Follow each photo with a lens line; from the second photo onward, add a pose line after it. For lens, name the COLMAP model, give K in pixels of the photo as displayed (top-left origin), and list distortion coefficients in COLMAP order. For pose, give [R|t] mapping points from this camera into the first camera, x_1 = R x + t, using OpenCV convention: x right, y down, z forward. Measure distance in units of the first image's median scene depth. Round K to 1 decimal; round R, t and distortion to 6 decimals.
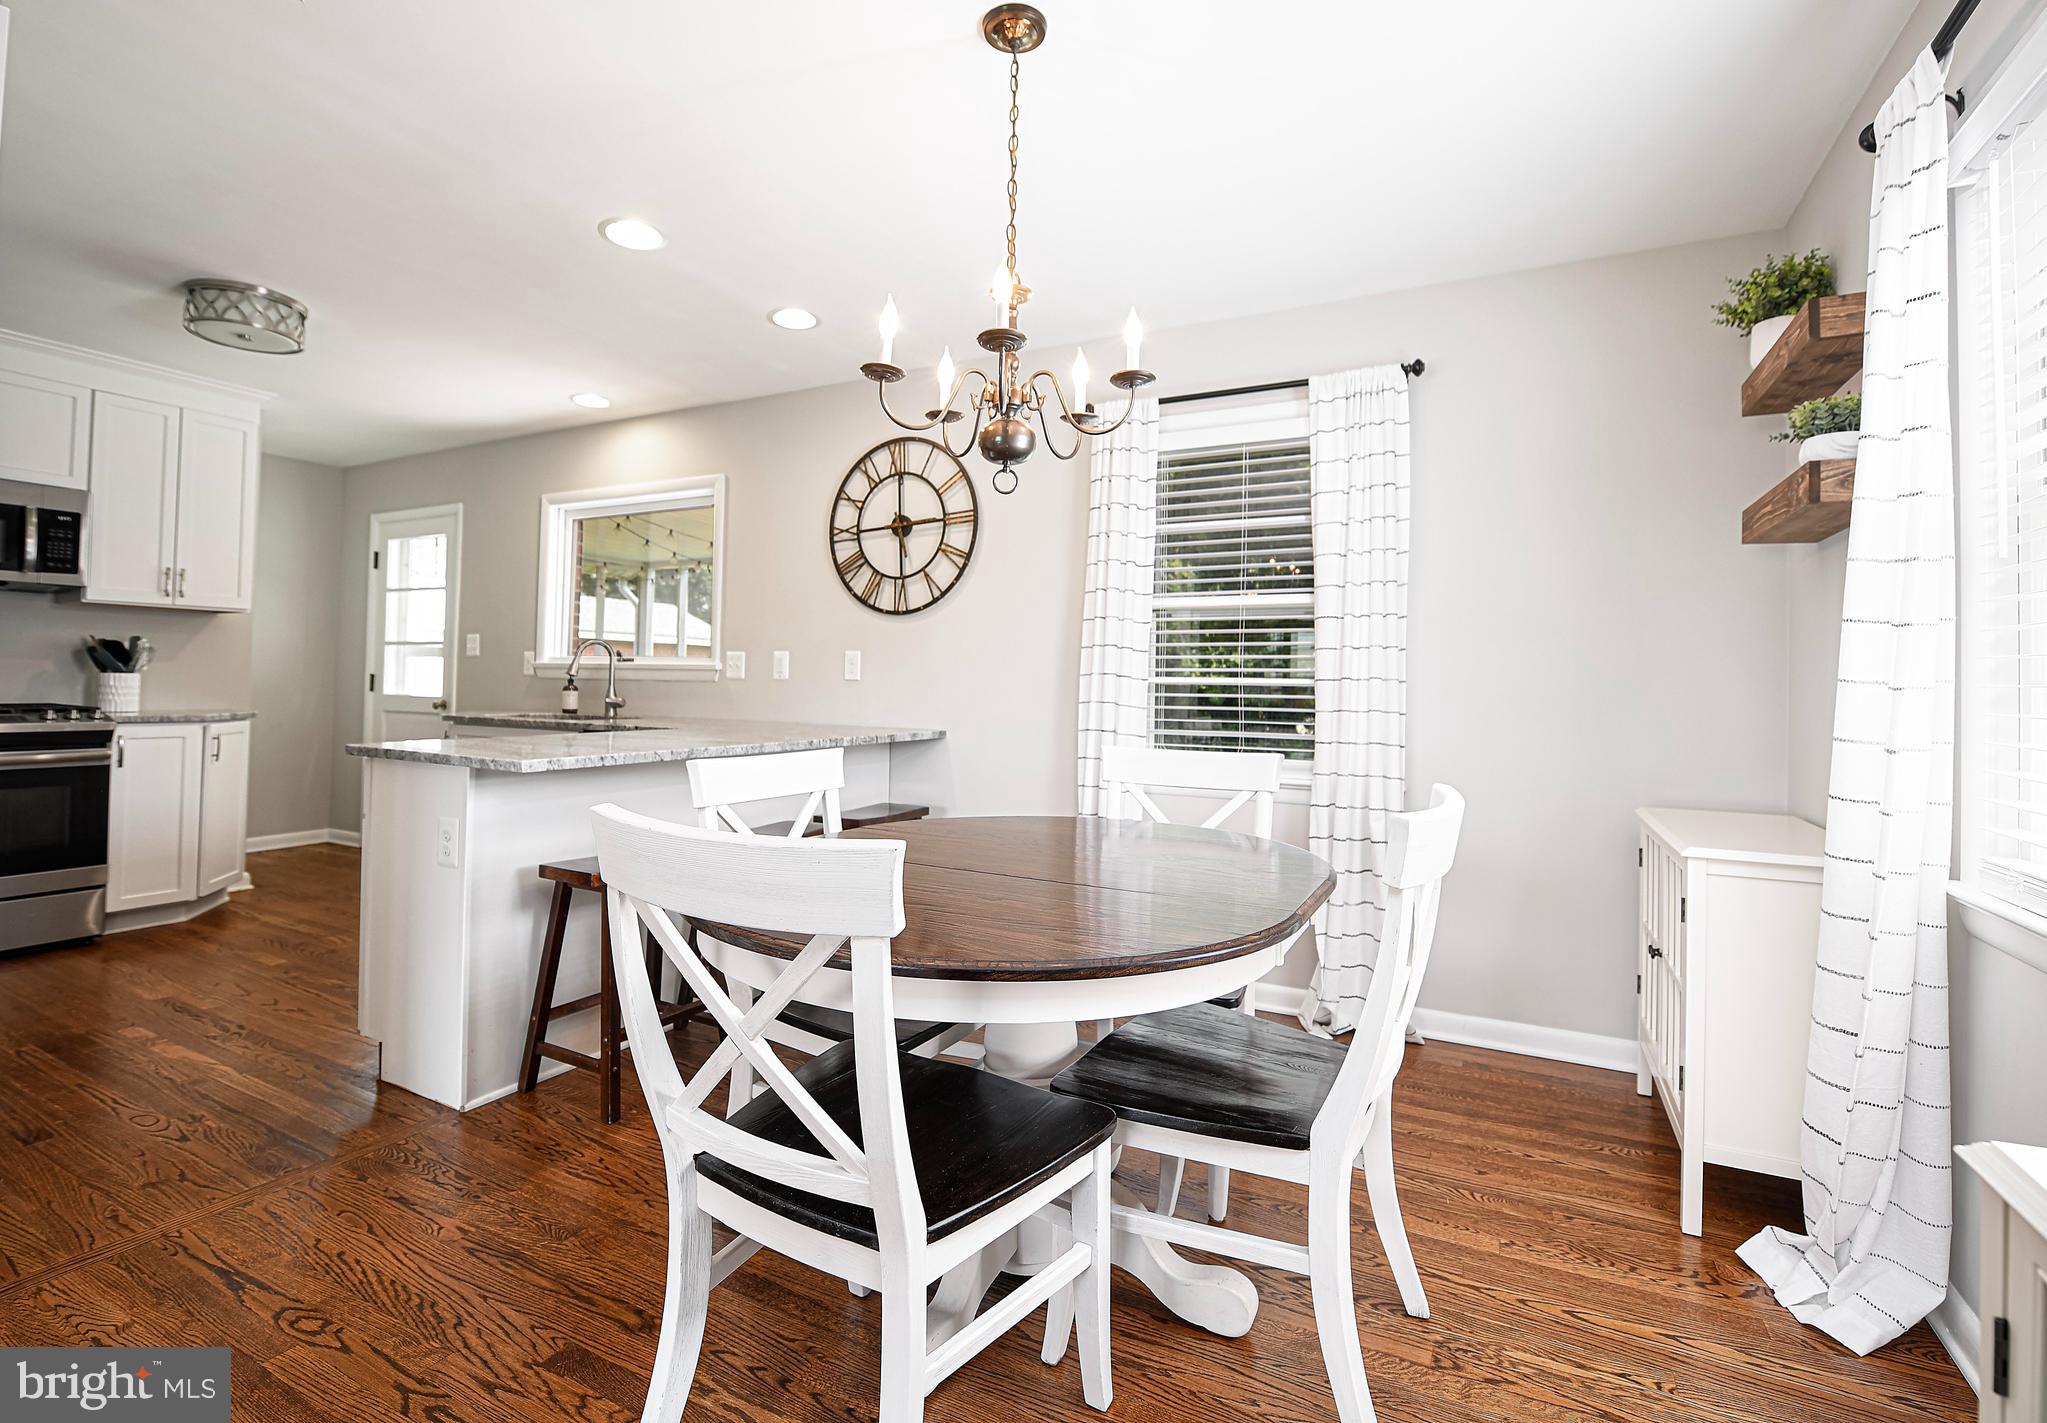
lens RADIAL K [[927.5, 0, 1025.8], [0, 927.5, 660.6], [0, 0, 1]] dist [-0.013856, -0.004152]
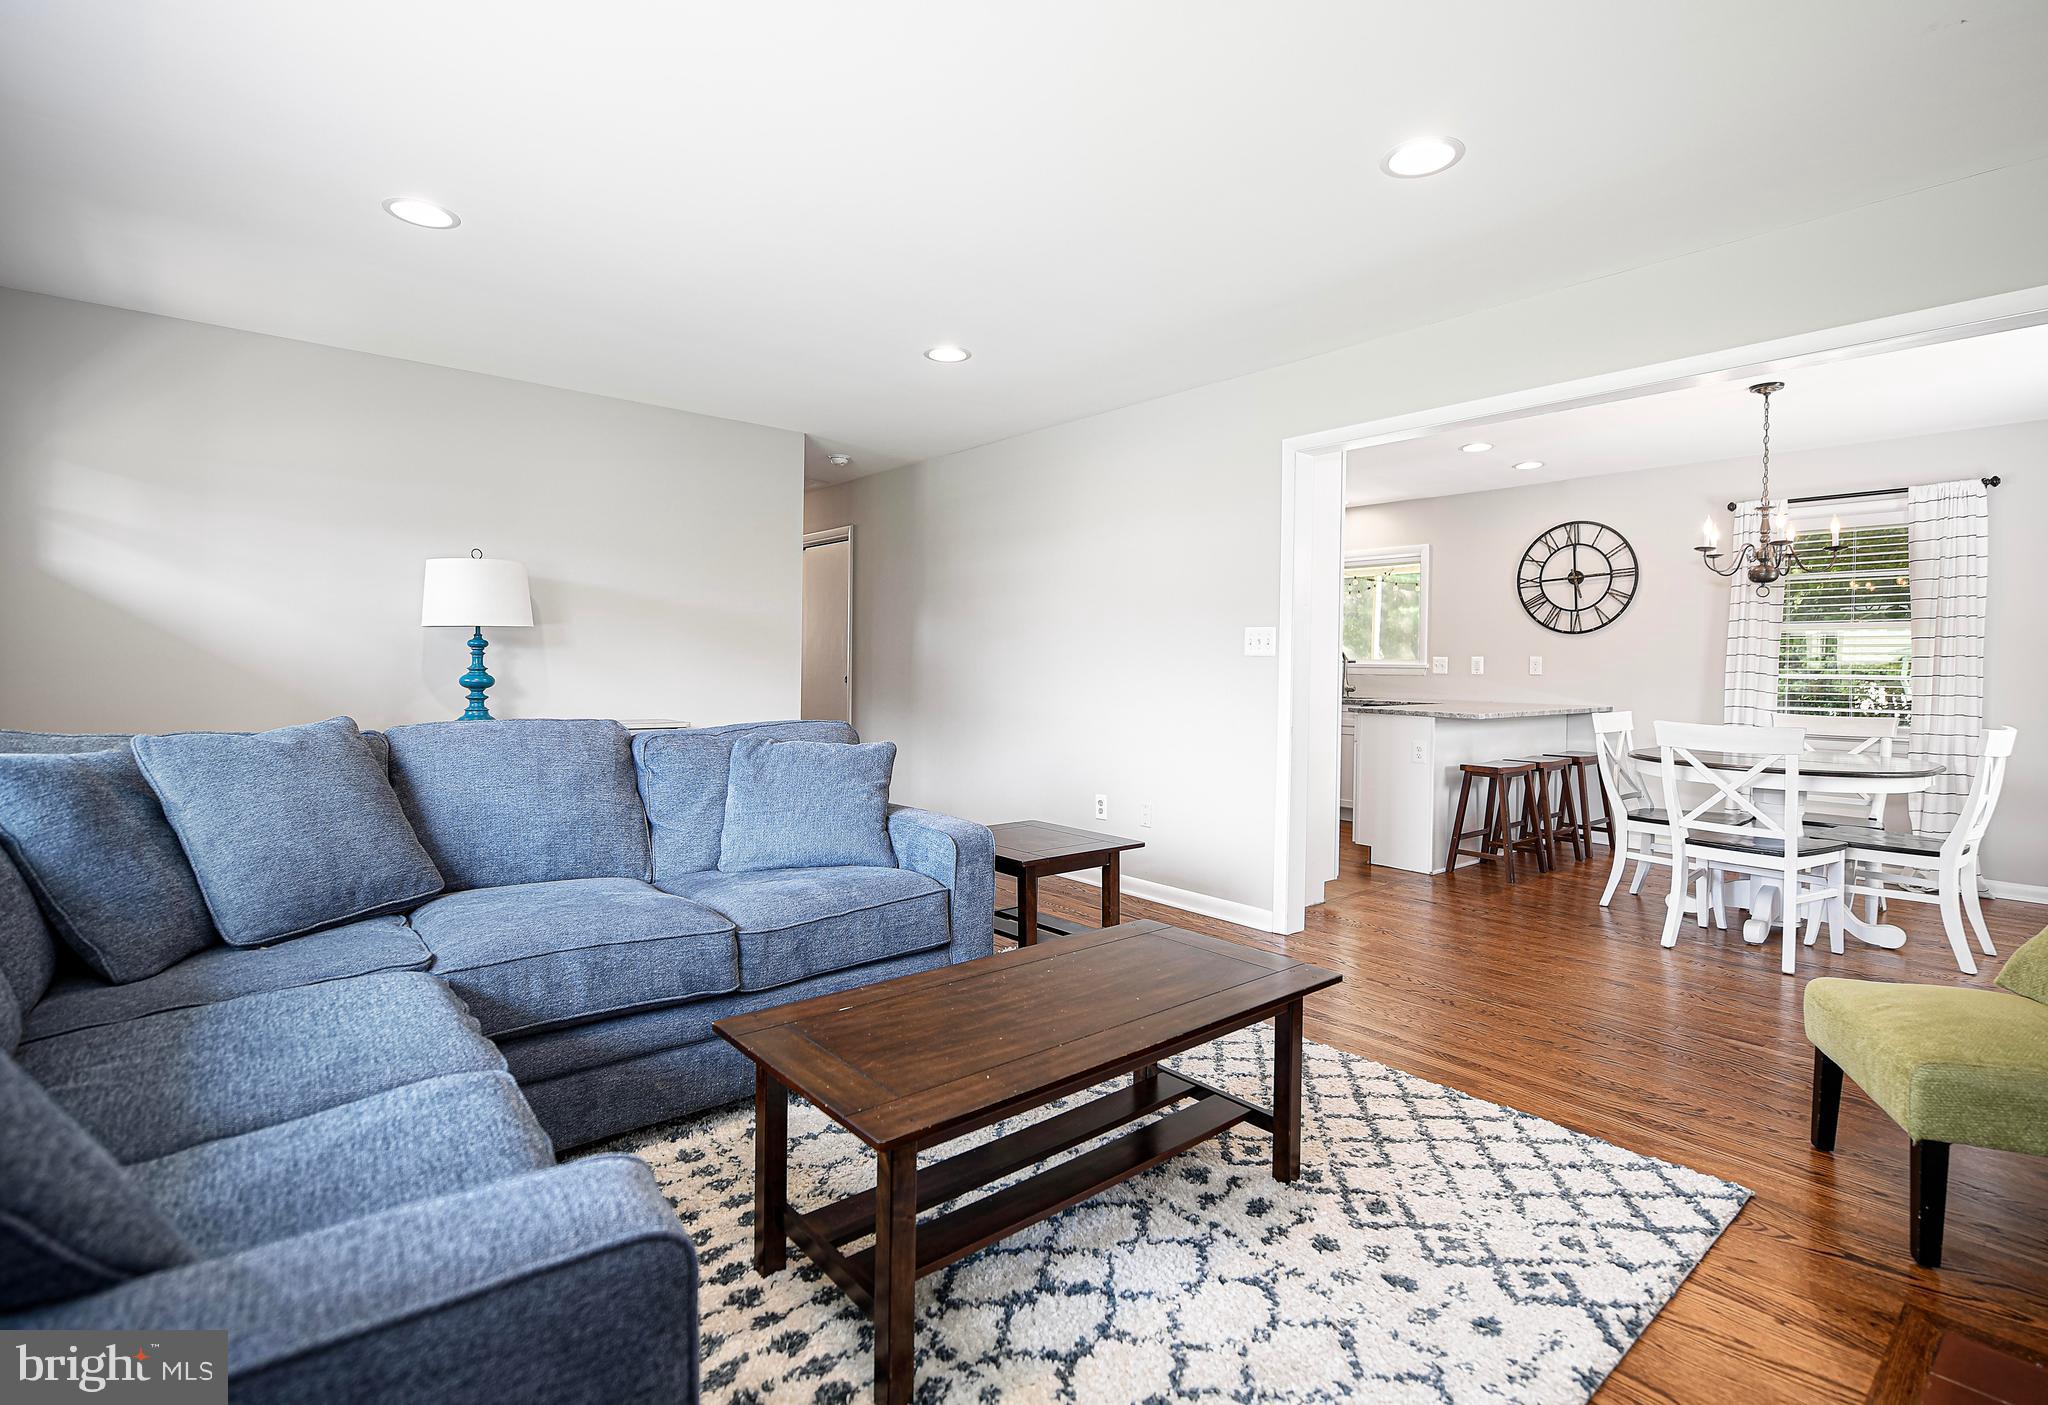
lens RADIAL K [[963.0, 0, 1029.3], [0, 963.0, 673.3], [0, 0, 1]] dist [-0.013529, -0.001660]
pose [[0.924833, -0.001460, -0.380370, -0.379592], [0.012418, 0.999576, 0.026355, -0.036936], [0.380170, -0.029098, 0.924459, -0.883696]]
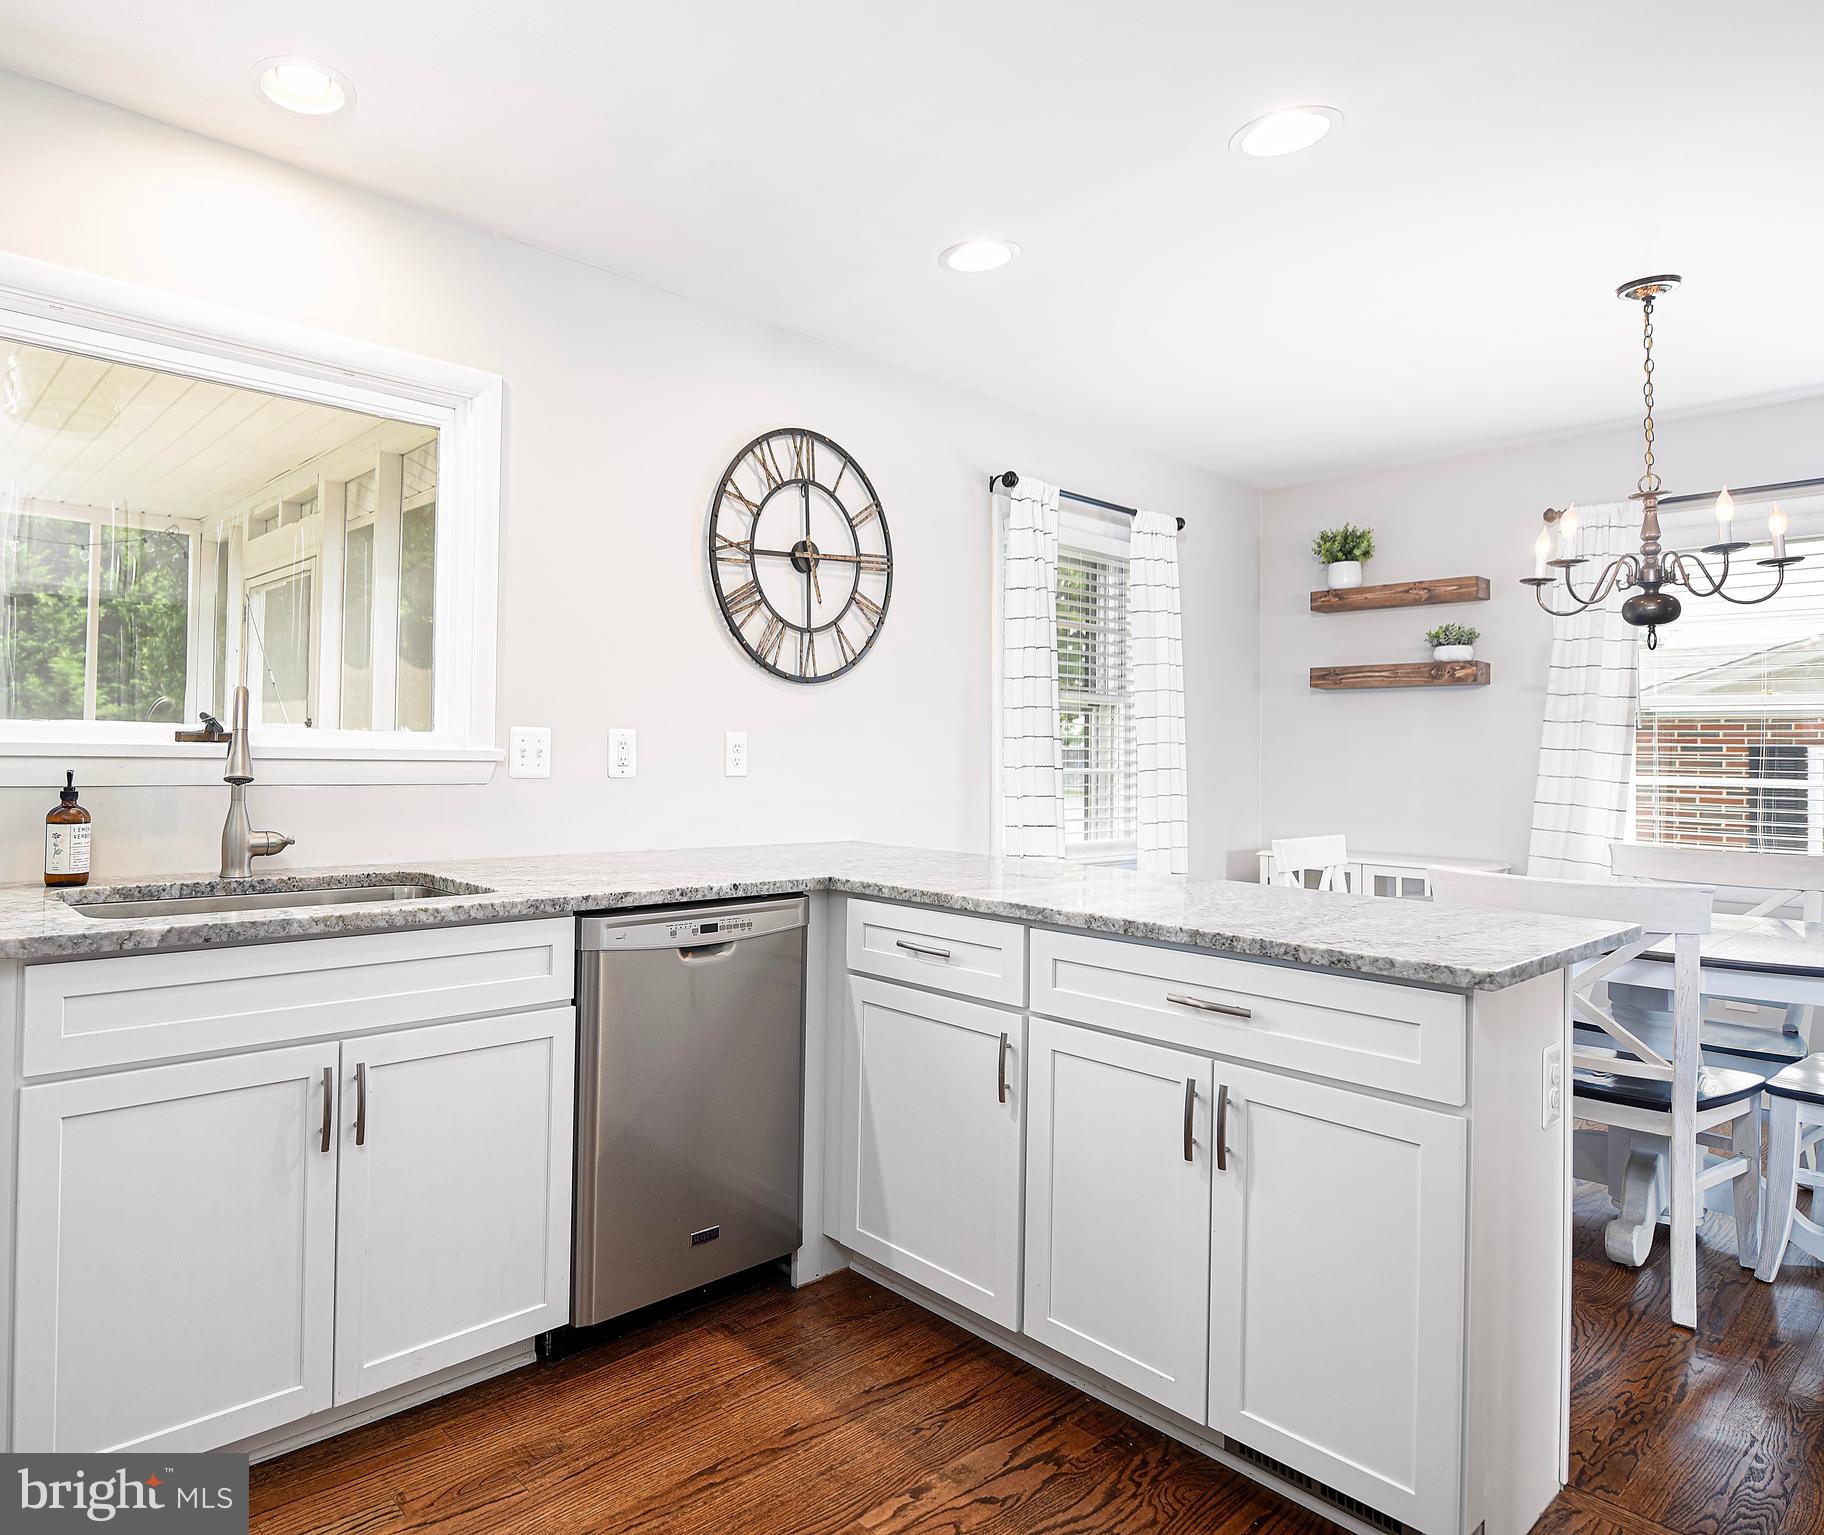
lens RADIAL K [[1103.8, 0, 663.9], [0, 1103.8, 735.5], [0, 0, 1]] dist [0.003847, -0.000092]
pose [[0.429571, 0.001441, 0.903032, -0.951147], [-0.033974, 0.999317, 0.014567, -0.018046], [-0.902394, -0.036937, 0.429327, 0.741946]]
